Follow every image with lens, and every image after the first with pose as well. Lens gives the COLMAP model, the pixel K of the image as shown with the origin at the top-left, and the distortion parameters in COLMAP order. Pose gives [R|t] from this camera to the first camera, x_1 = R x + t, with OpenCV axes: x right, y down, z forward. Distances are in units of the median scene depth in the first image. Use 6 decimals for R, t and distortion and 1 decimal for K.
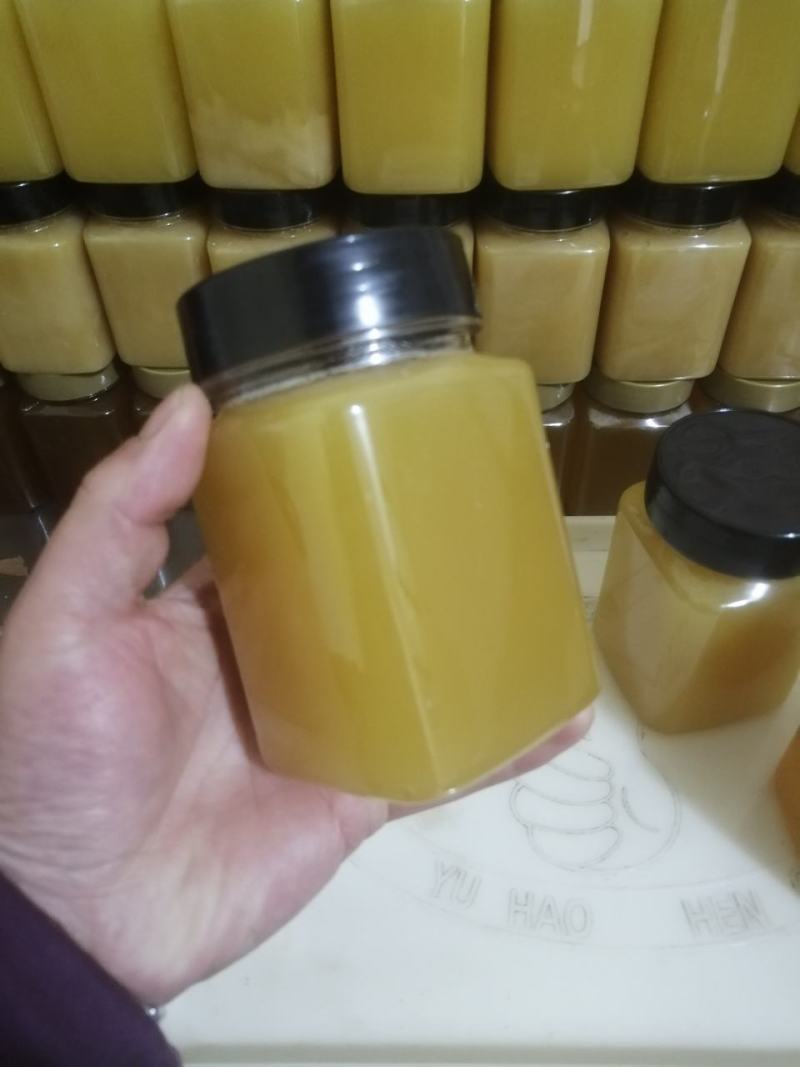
lens RADIAL K [[814.4, 0, 399.1], [0, 814.4, 531.3], [0, 0, 1]] dist [-0.053041, 0.058879]
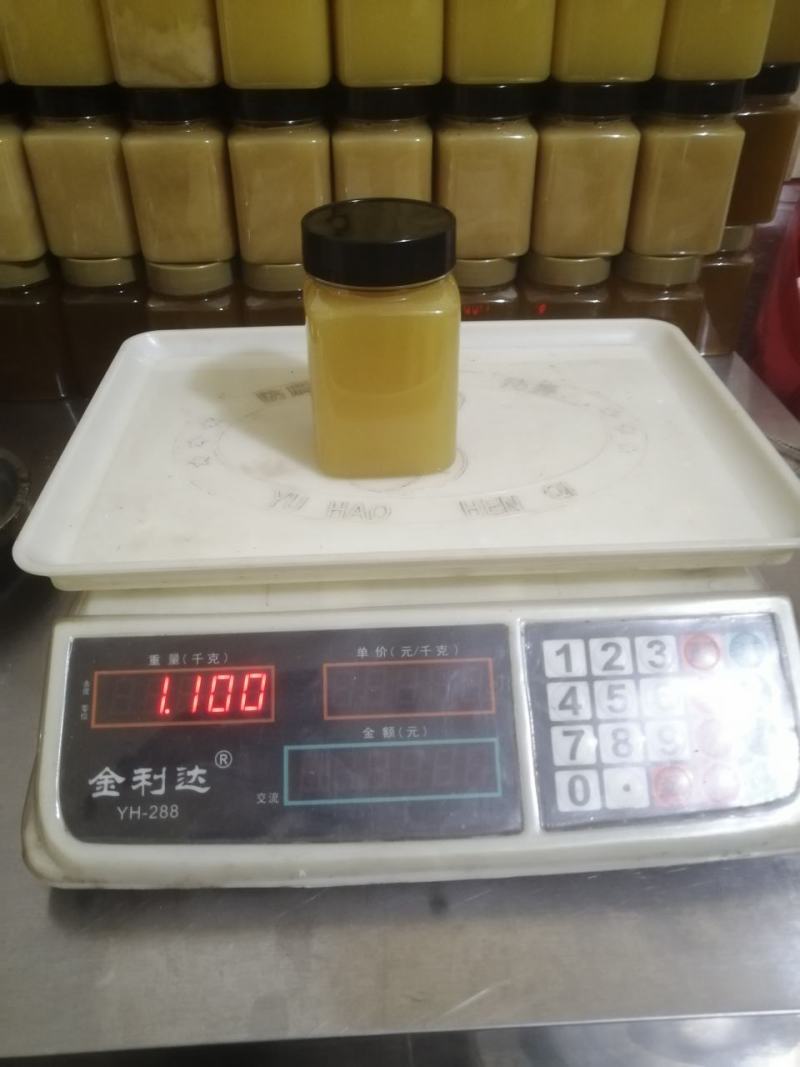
lens RADIAL K [[814.4, 0, 399.1], [0, 814.4, 531.3], [0, 0, 1]] dist [-0.053041, 0.058879]
pose [[0.997867, -0.018037, 0.062746, 0.121019], [0.027138, 0.988710, -0.147367, 0.504457], [-0.059379, 0.148755, 0.987090, -0.212385]]
